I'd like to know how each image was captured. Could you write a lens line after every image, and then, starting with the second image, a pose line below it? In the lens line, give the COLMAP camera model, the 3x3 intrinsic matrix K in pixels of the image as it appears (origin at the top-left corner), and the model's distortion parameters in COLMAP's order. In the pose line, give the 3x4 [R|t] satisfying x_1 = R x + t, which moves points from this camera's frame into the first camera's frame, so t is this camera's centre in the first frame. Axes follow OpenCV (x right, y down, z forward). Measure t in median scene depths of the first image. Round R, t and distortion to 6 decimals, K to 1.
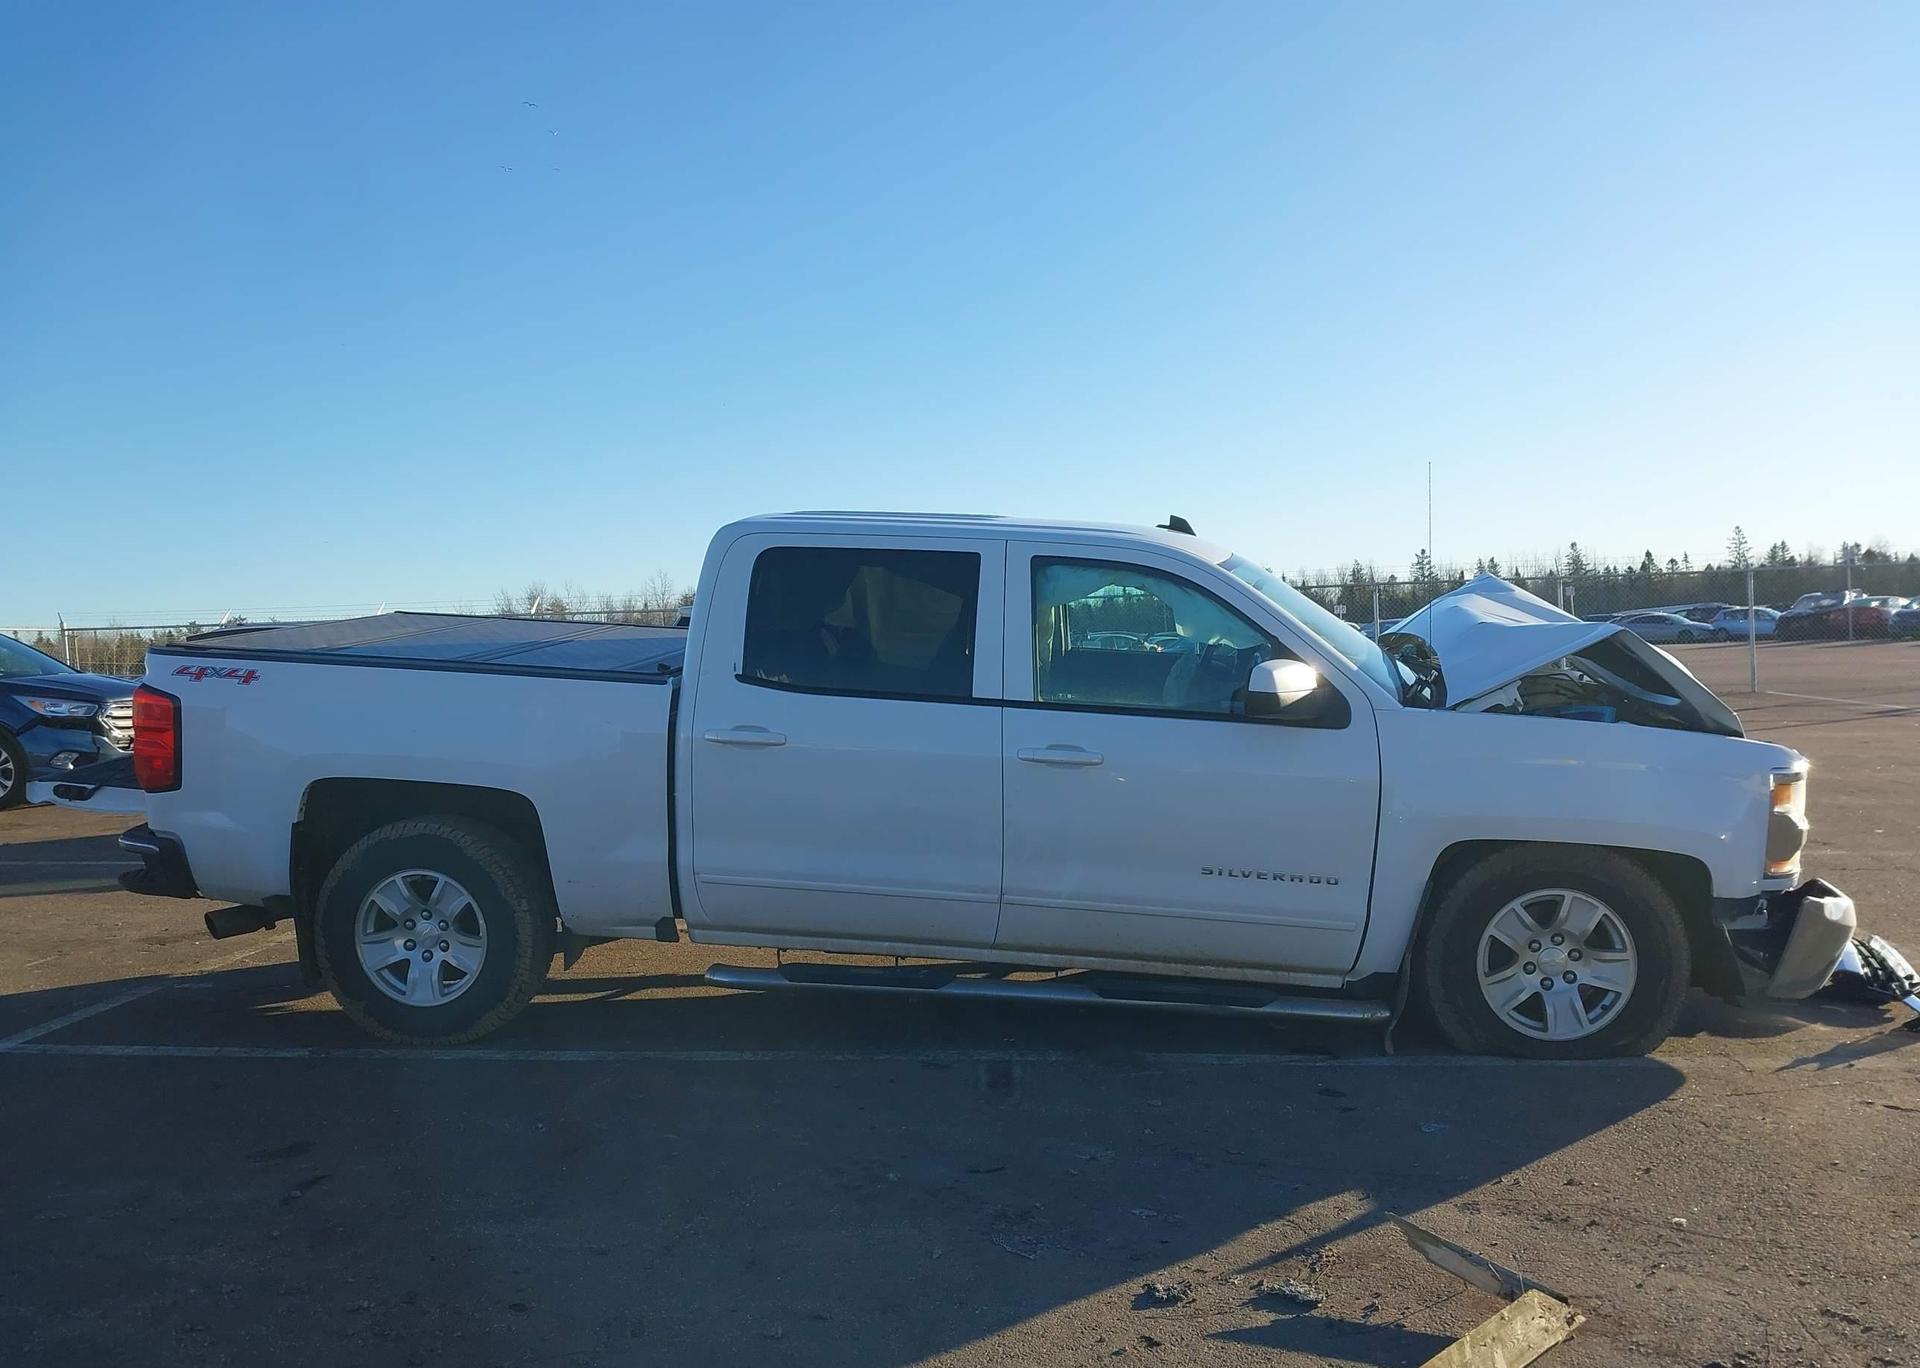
lens RADIAL K [[1500.9, 0, 953.3], [0, 1500.9, 697.3], [0, 0, 1]] dist [0.095793, -0.133392]
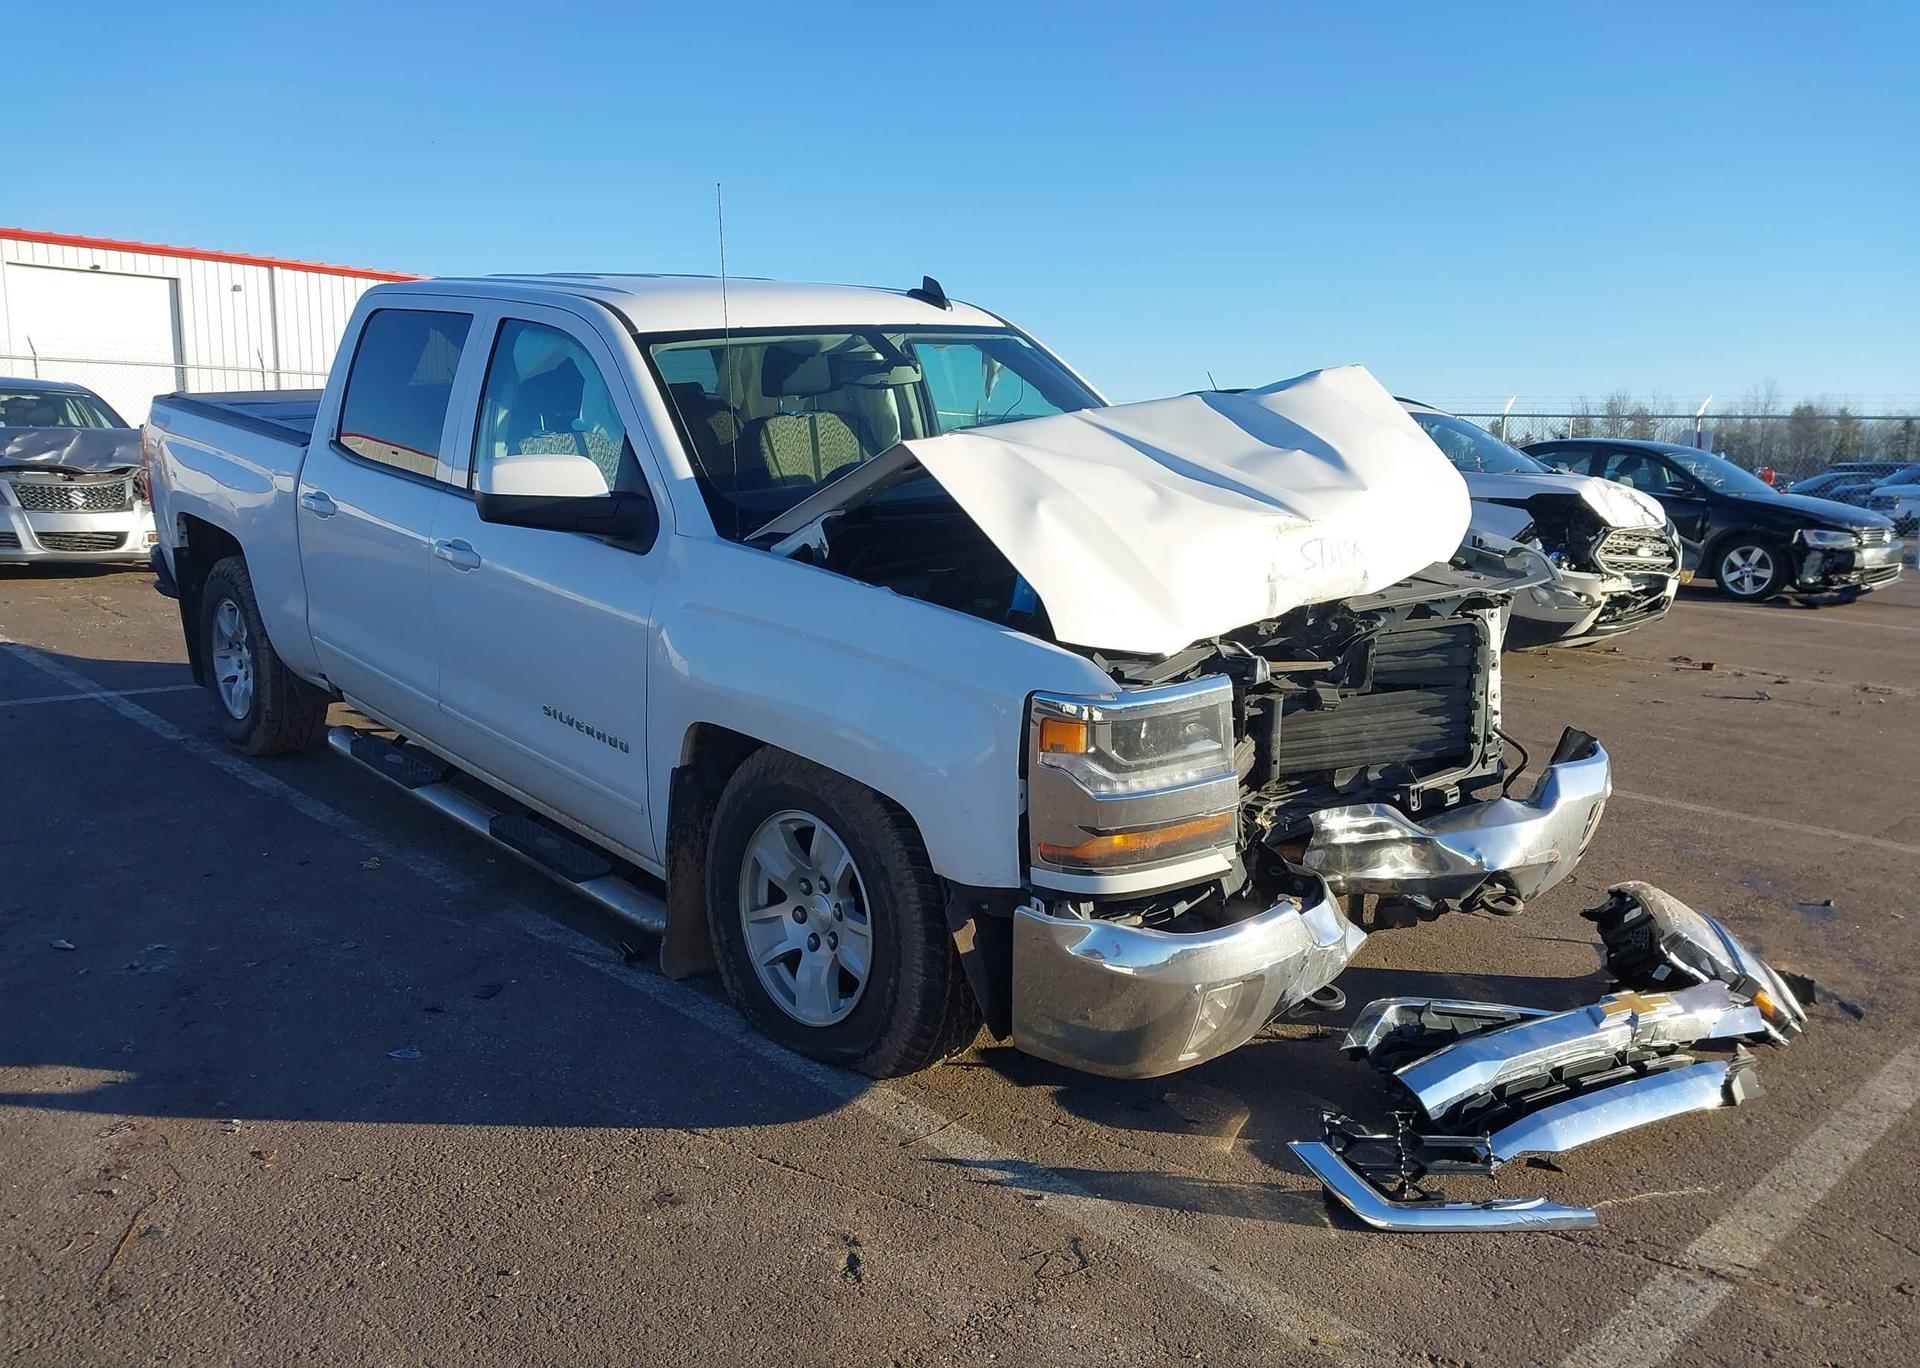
lens RADIAL K [[1500.9, 0, 942.4], [0, 1500.9, 697.4], [0, 0, 1]] dist [0.095793, -0.133392]
pose [[0.758971, 0.161777, -0.630707, 0.856423], [-0.080615, 0.984537, 0.155525, -0.038655], [0.646114, -0.067194, 0.760277, 0.508065]]
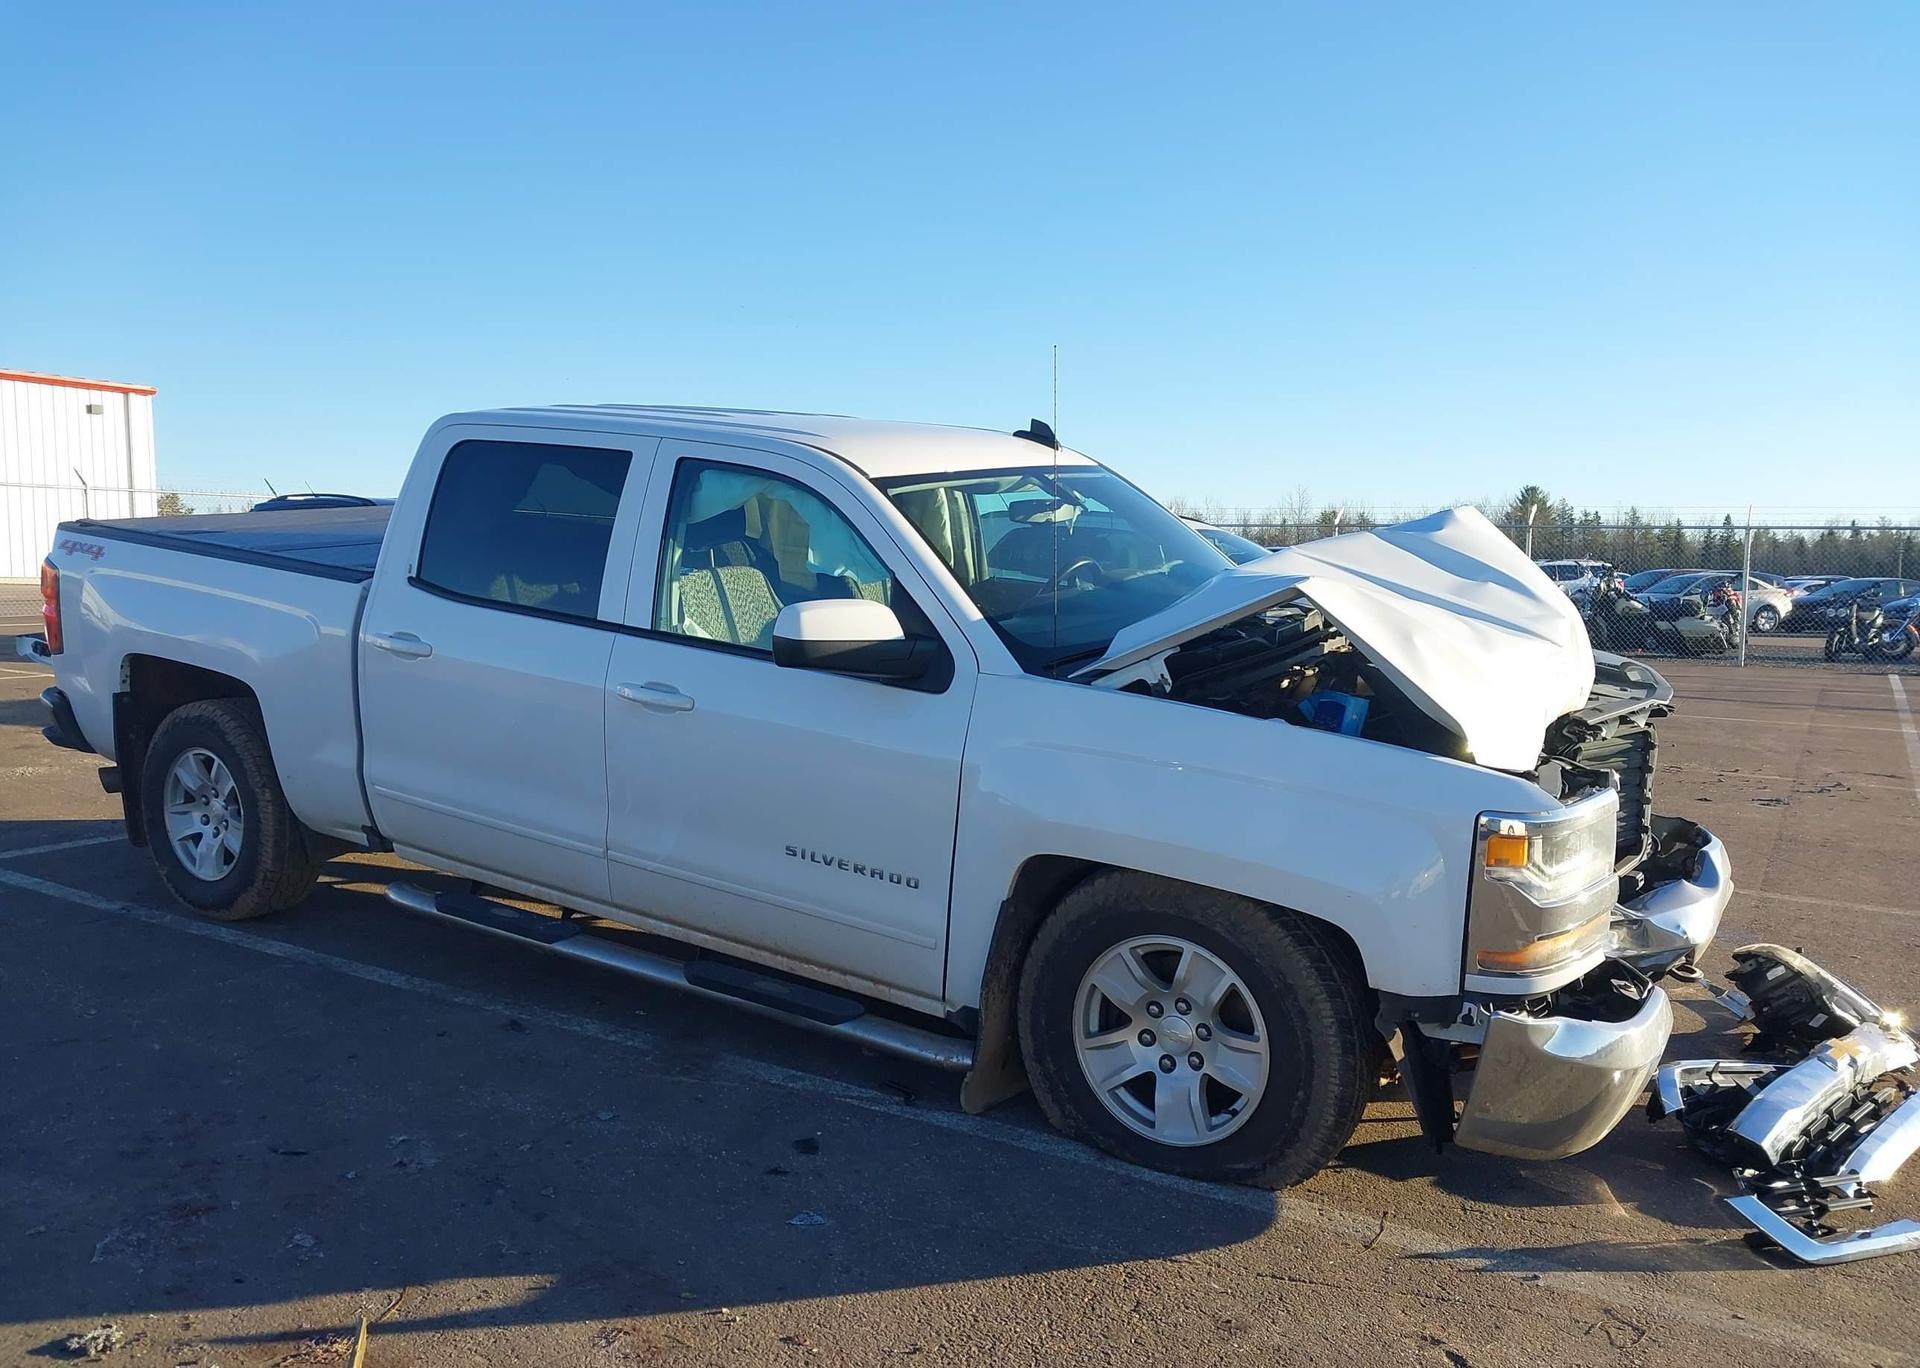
lens RADIAL K [[1500.9, 0, 932.6], [0, 1500.9, 690.6], [0, 0, 1]] dist [0.095793, -0.133392]
pose [[0.905096, 0.090641, -0.415435, 0.571700], [-0.068946, 0.995371, 0.066961, -0.032008], [0.419581, -0.031964, 0.907155, 0.293314]]
